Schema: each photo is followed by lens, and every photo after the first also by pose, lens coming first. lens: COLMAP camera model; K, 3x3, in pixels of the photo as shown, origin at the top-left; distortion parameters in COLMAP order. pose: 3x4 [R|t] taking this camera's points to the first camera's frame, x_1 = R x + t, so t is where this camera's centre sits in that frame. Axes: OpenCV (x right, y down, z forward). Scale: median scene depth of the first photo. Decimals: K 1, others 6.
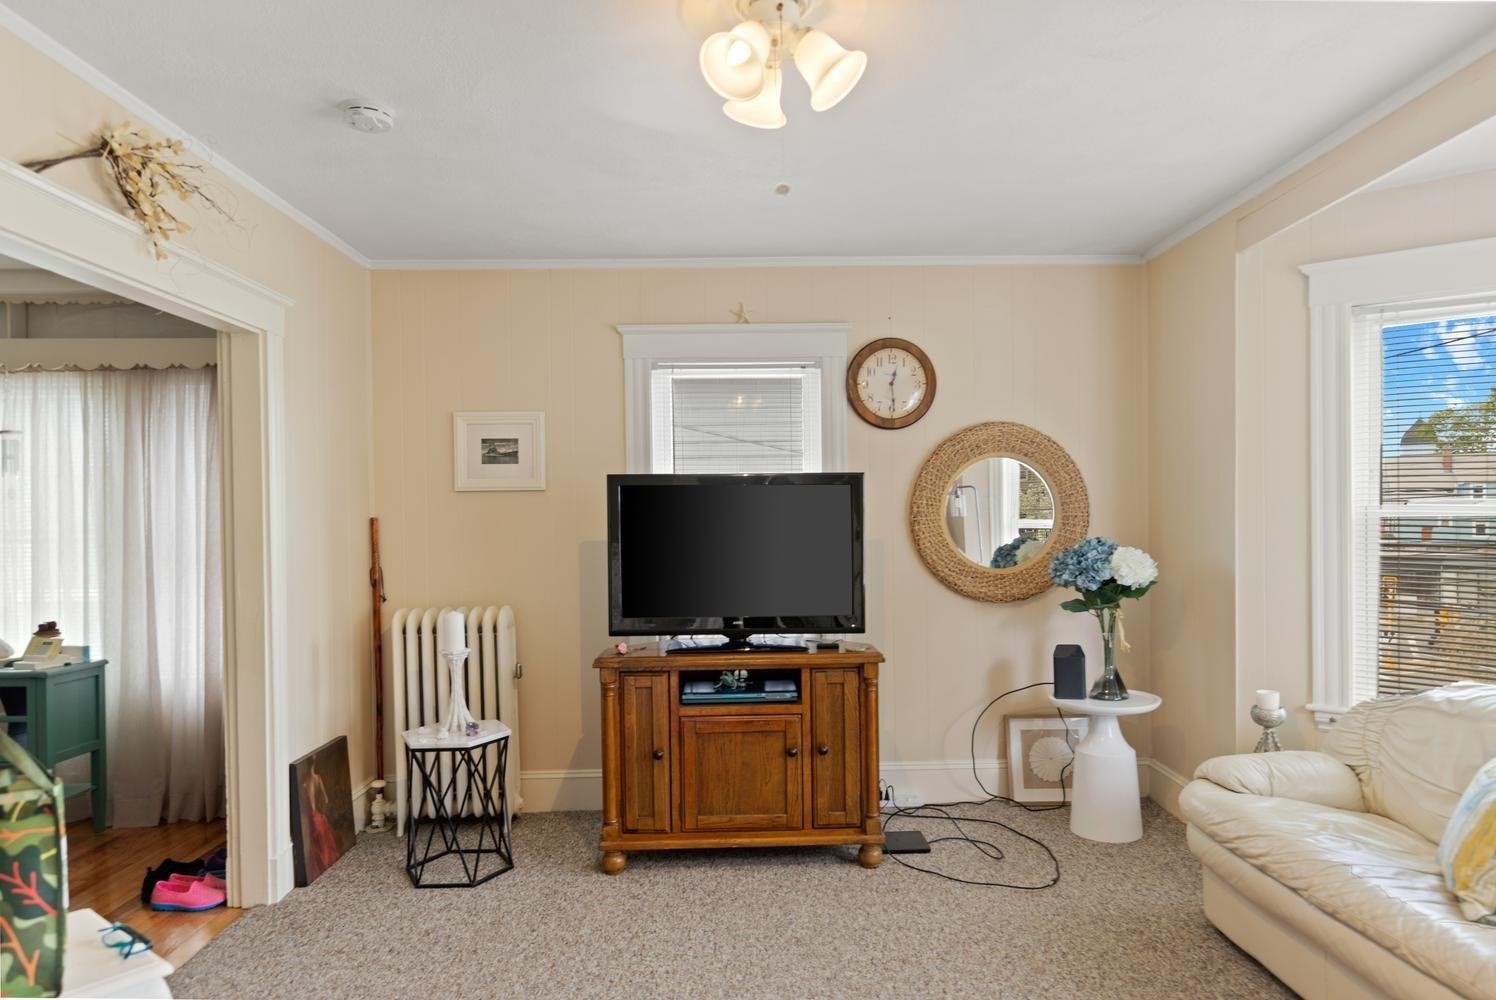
lens RADIAL K [[936.7, 0, 748.6], [0, 936.7, 528.4], [0, 0, 1]] dist [0.003459, 0.001128]
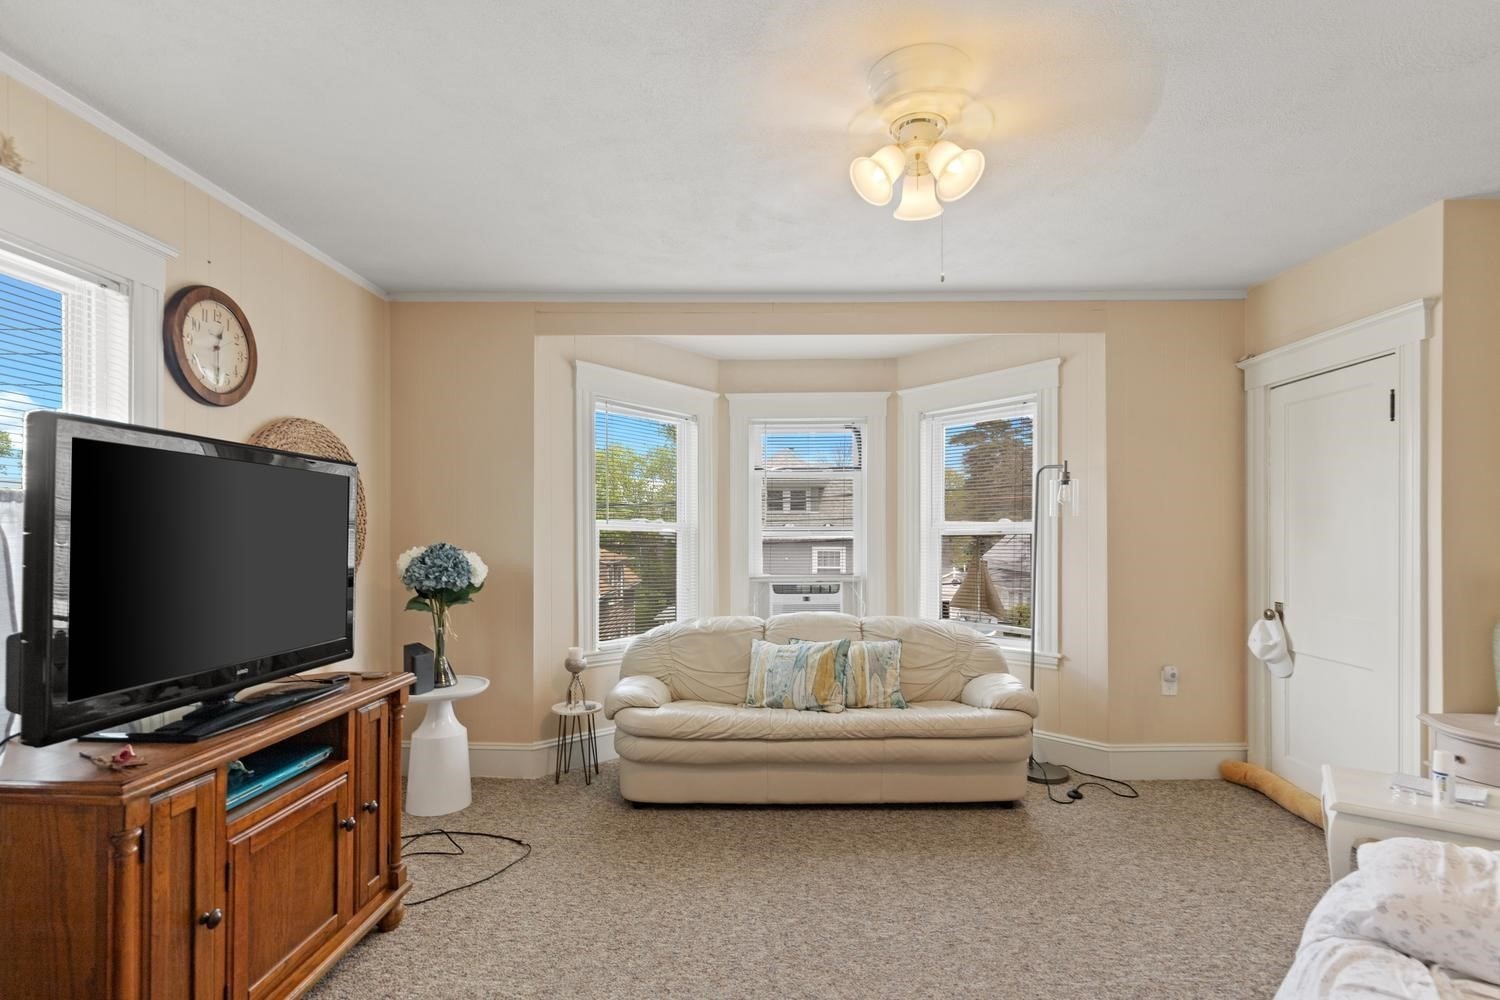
lens RADIAL K [[740.2, 0, 752.5], [0, 740.2, 531.7], [0, 0, 1]] dist [0.000240, 0.000042]
pose [[0.024017, 0.014515, 0.999606, -0.502461], [0.006807, 0.999869, -0.014682, 0.011927], [-0.999688, 0.007157, 0.023915, 0.604099]]
